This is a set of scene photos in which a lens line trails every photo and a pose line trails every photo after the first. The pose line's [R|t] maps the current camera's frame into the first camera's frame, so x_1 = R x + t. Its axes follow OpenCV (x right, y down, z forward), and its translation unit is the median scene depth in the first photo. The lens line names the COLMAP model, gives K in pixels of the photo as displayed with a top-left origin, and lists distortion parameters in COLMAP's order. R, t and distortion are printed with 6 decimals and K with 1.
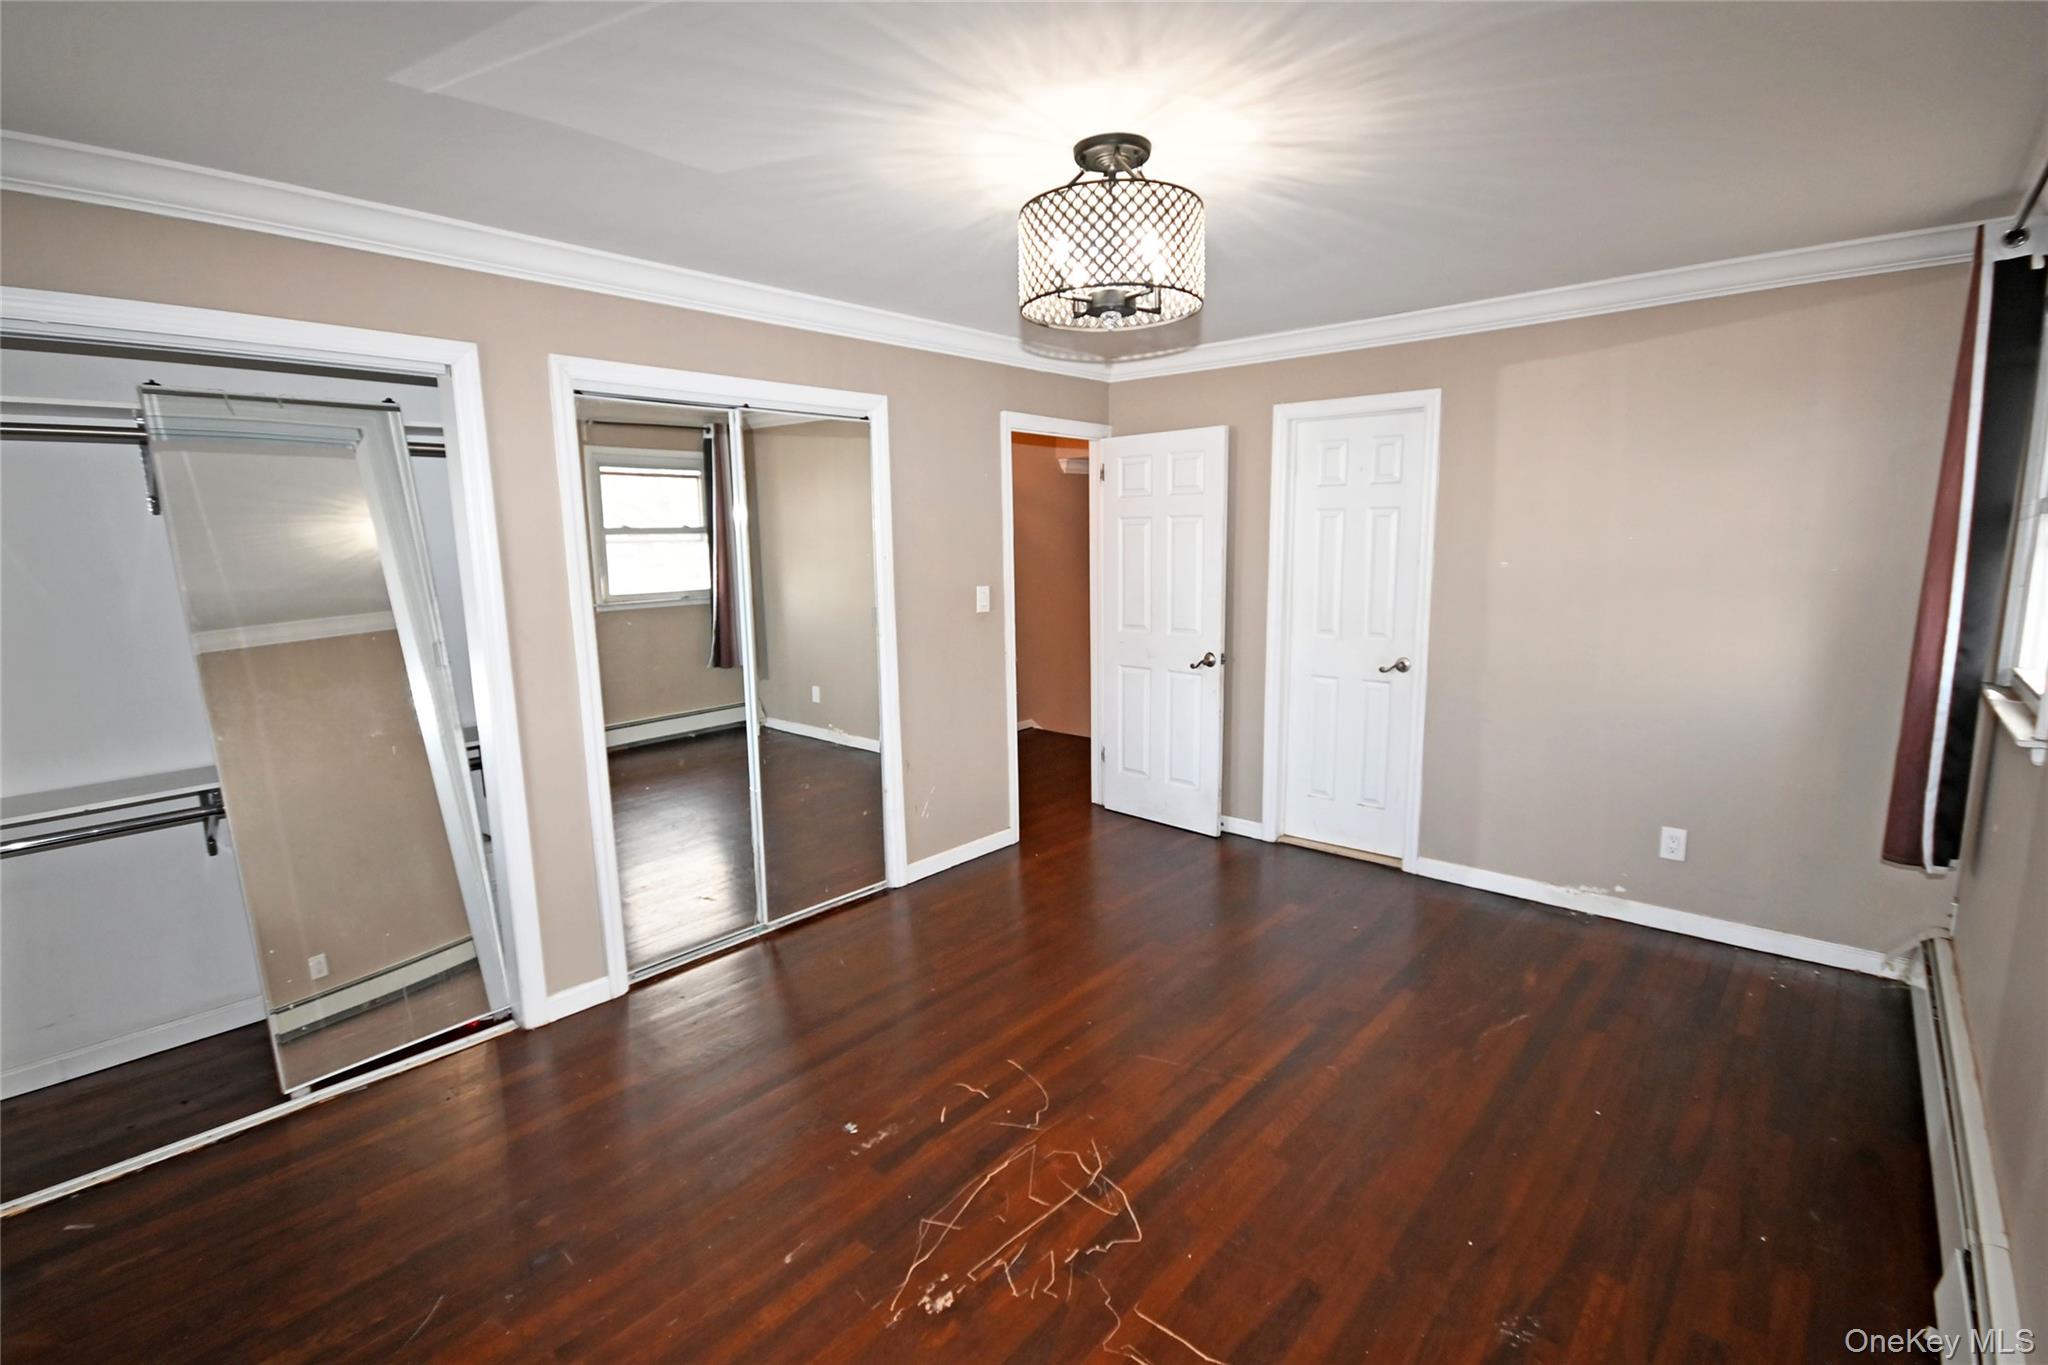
lens RADIAL K [[930.1, 0, 1021.0], [0, 930.1, 679.7], [0, 0, 1]] dist [0.000894, 0.000361]
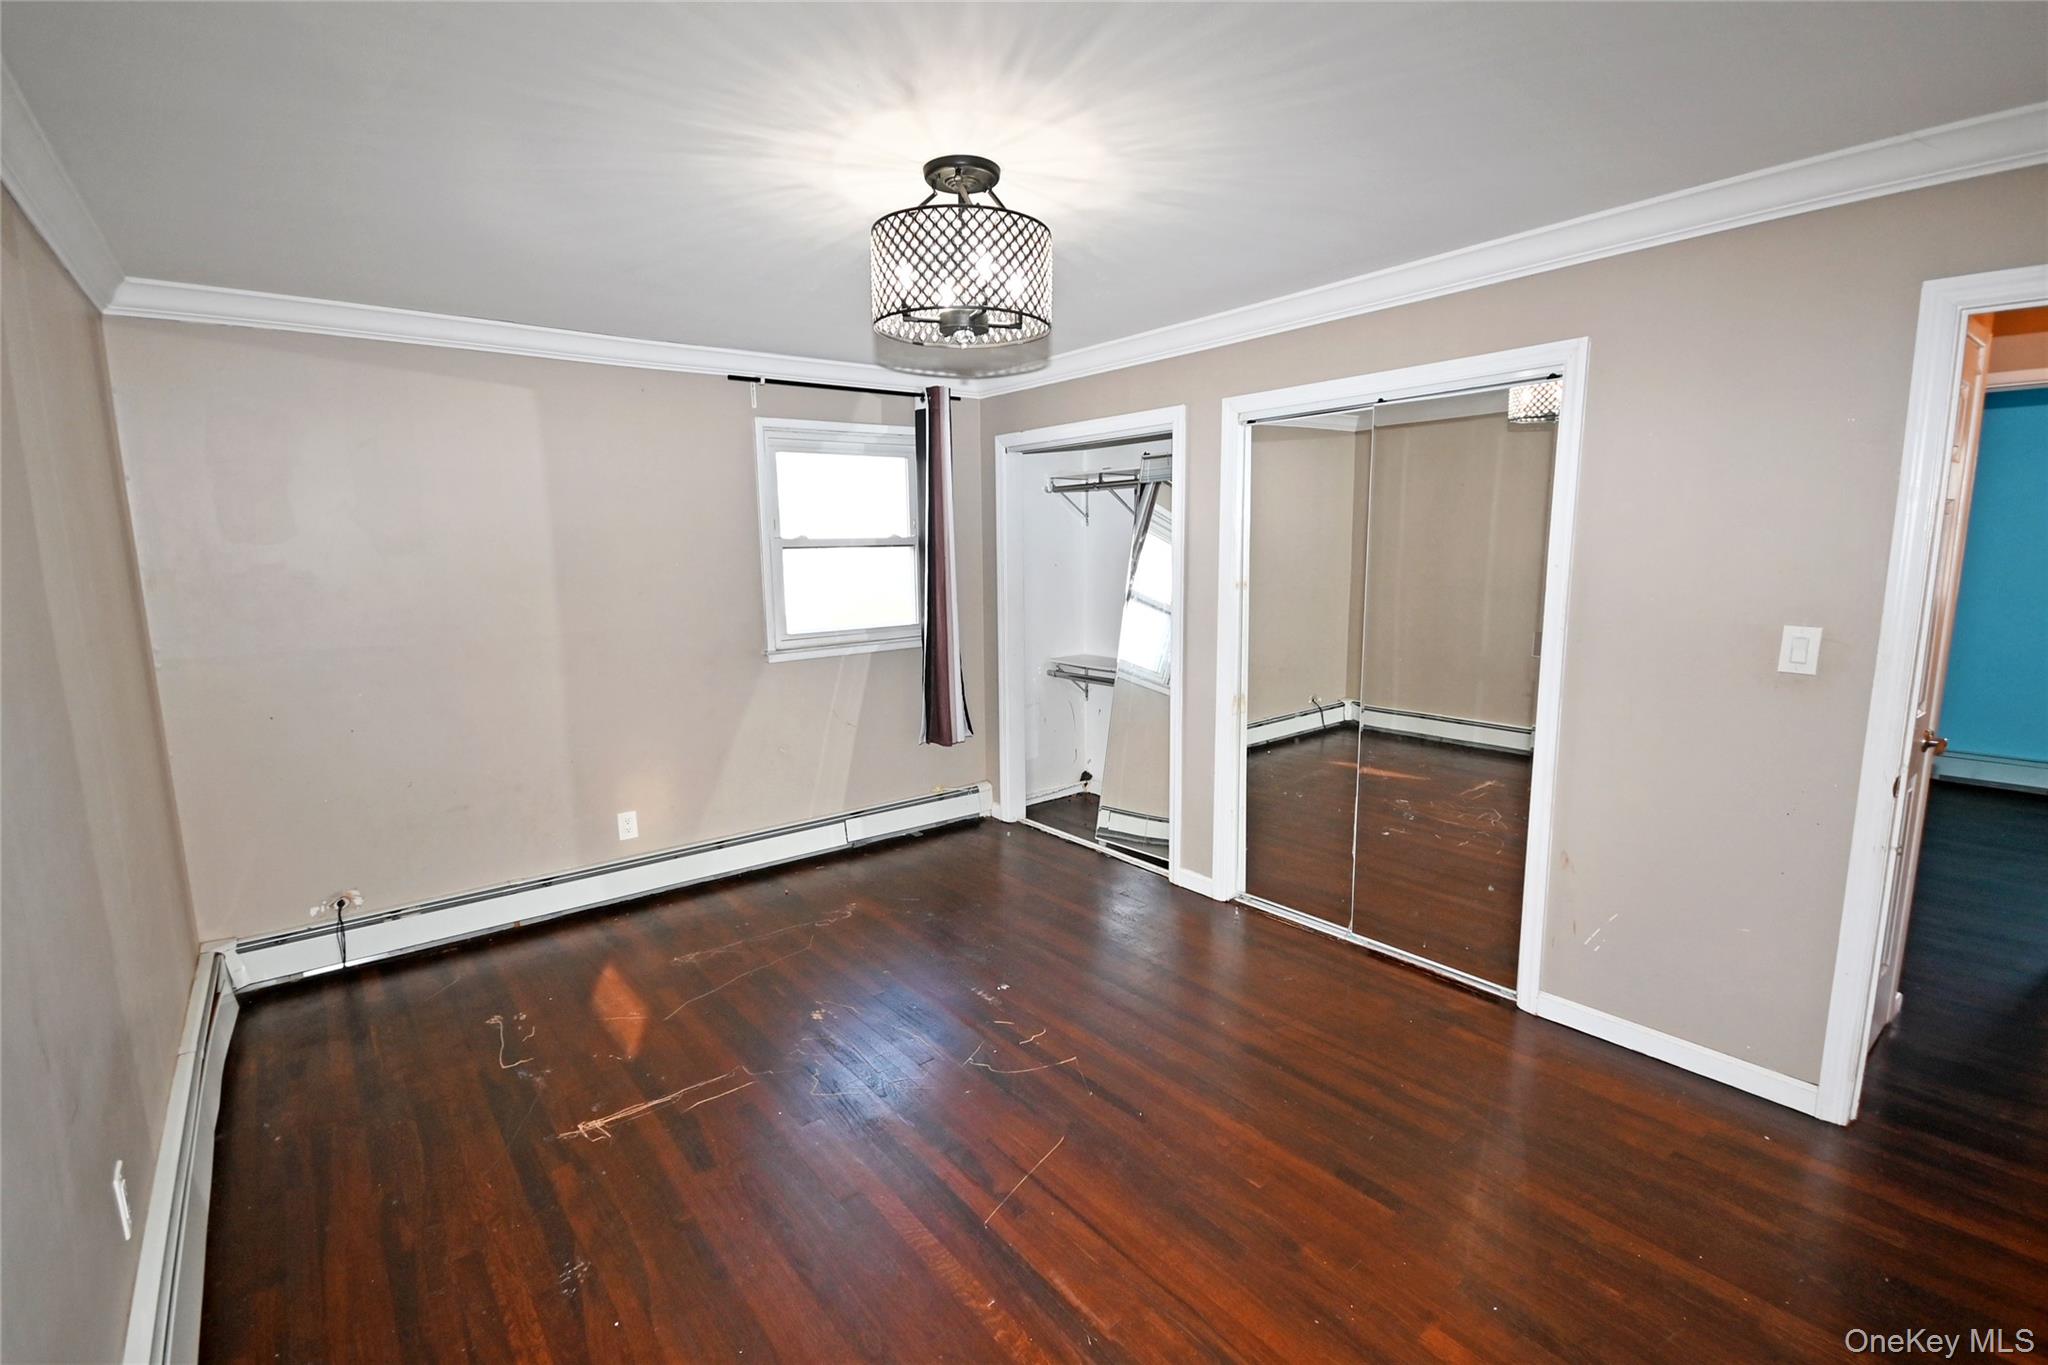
lens RADIAL K [[930.1, 0, 1038.5], [0, 930.1, 679.6], [0, 0, 1]] dist [0.000894, 0.000361]
pose [[-0.163044, 0.161111, -0.973376, 0.759282], [-0.134976, 0.973659, 0.183767, -0.145840], [0.977342, 0.161345, -0.137003, 0.850898]]
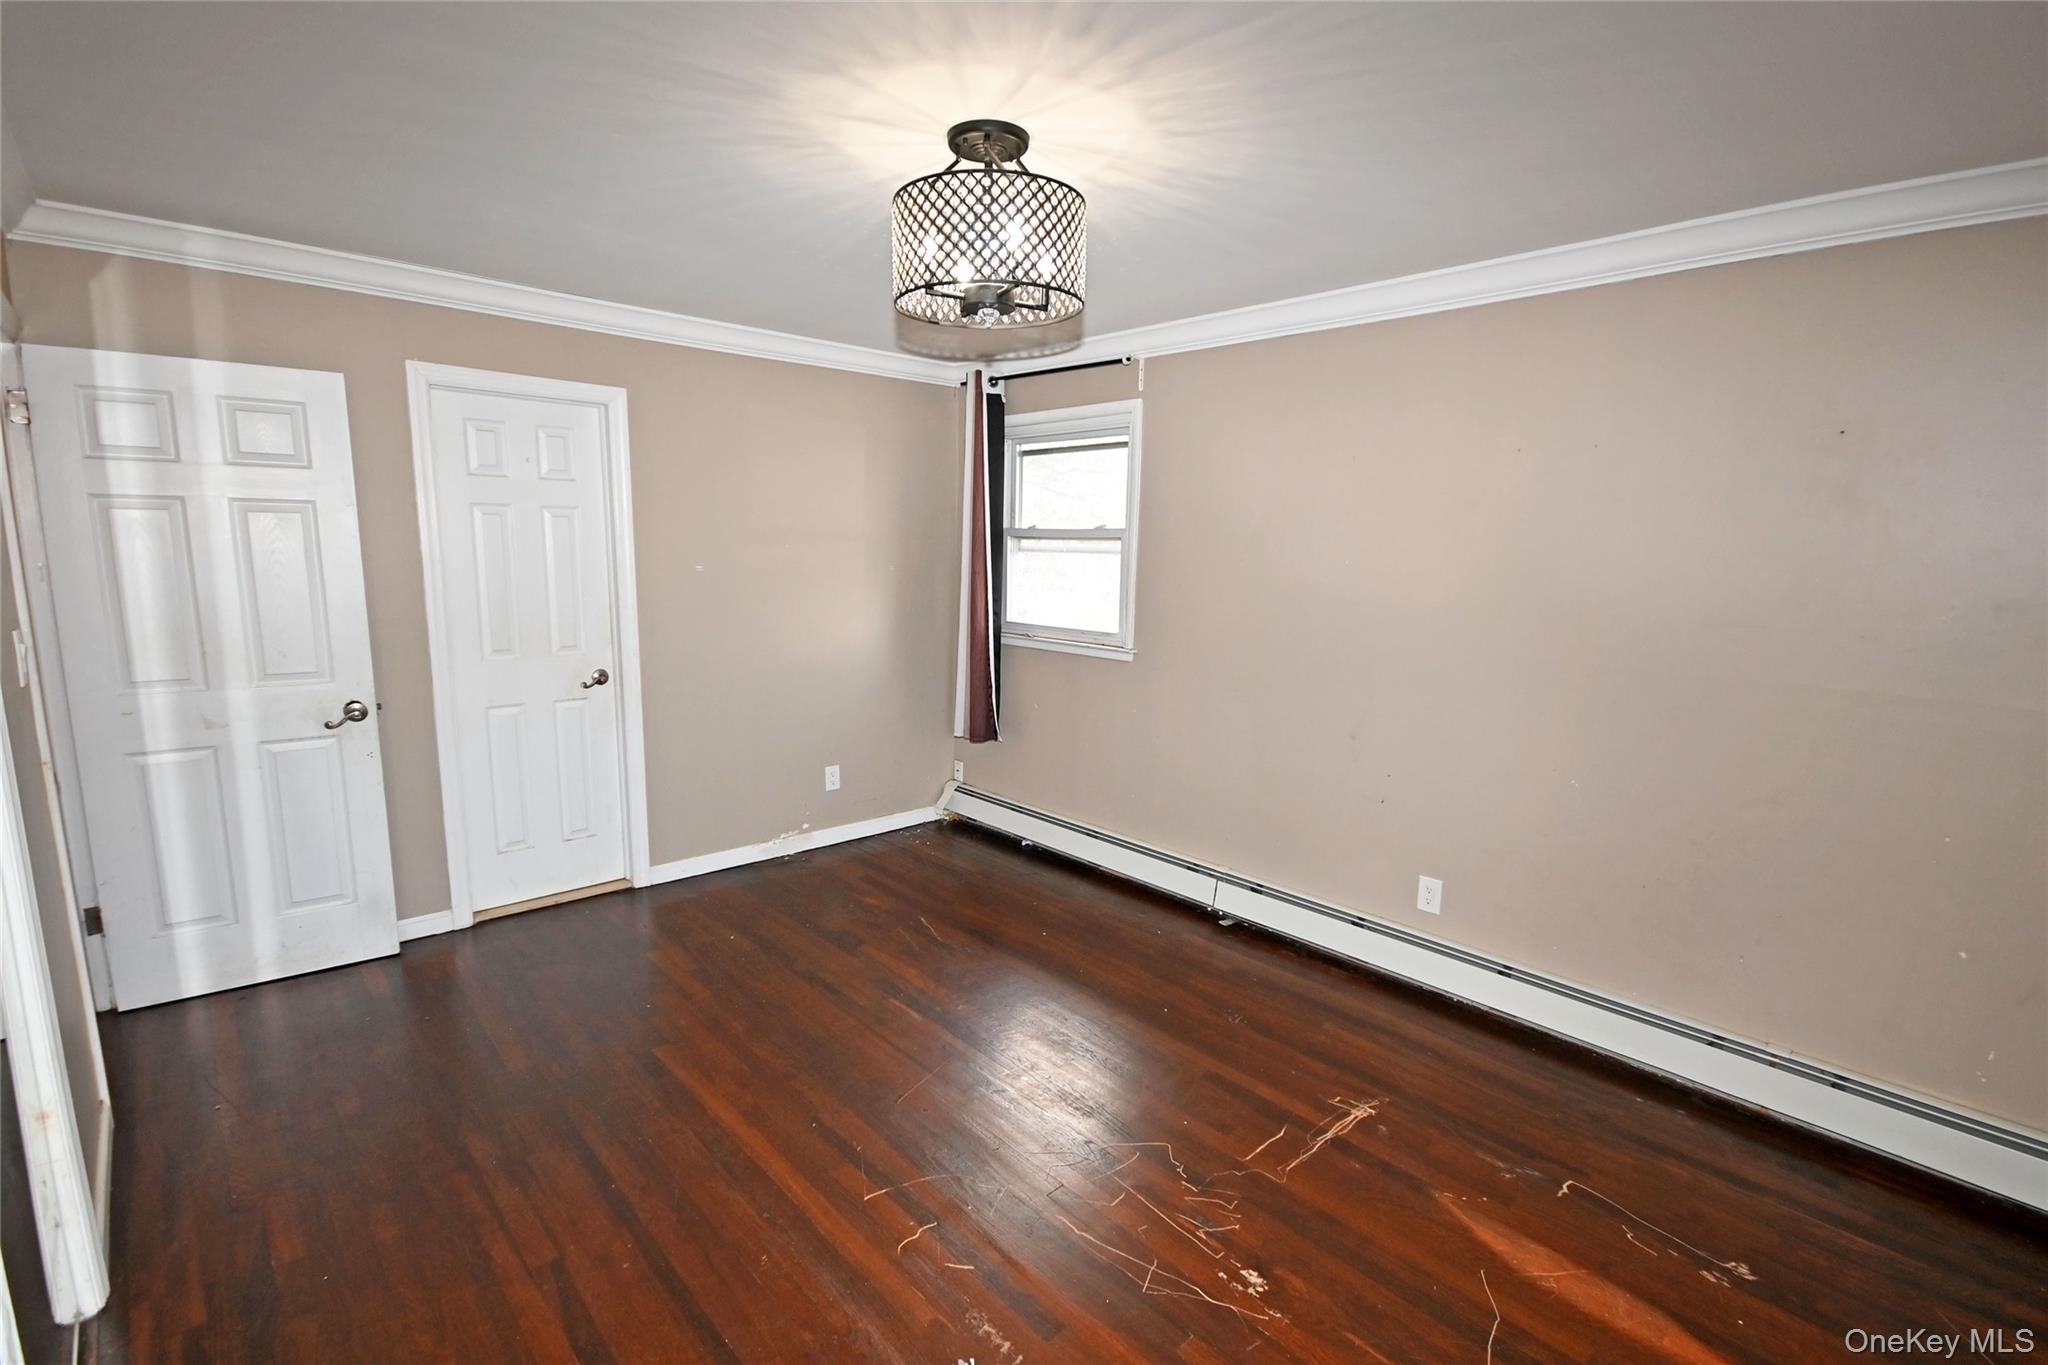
lens RADIAL K [[930.1, 0, 1026.7], [0, 930.1, 691.8], [0, 0, 1]] dist [0.000894, 0.000361]
pose [[0.115425, -0.146098, 0.982513, -0.590407], [0.130173, 0.982819, 0.130851, -0.086846], [-0.984750, 0.112794, 0.132460, 0.582112]]
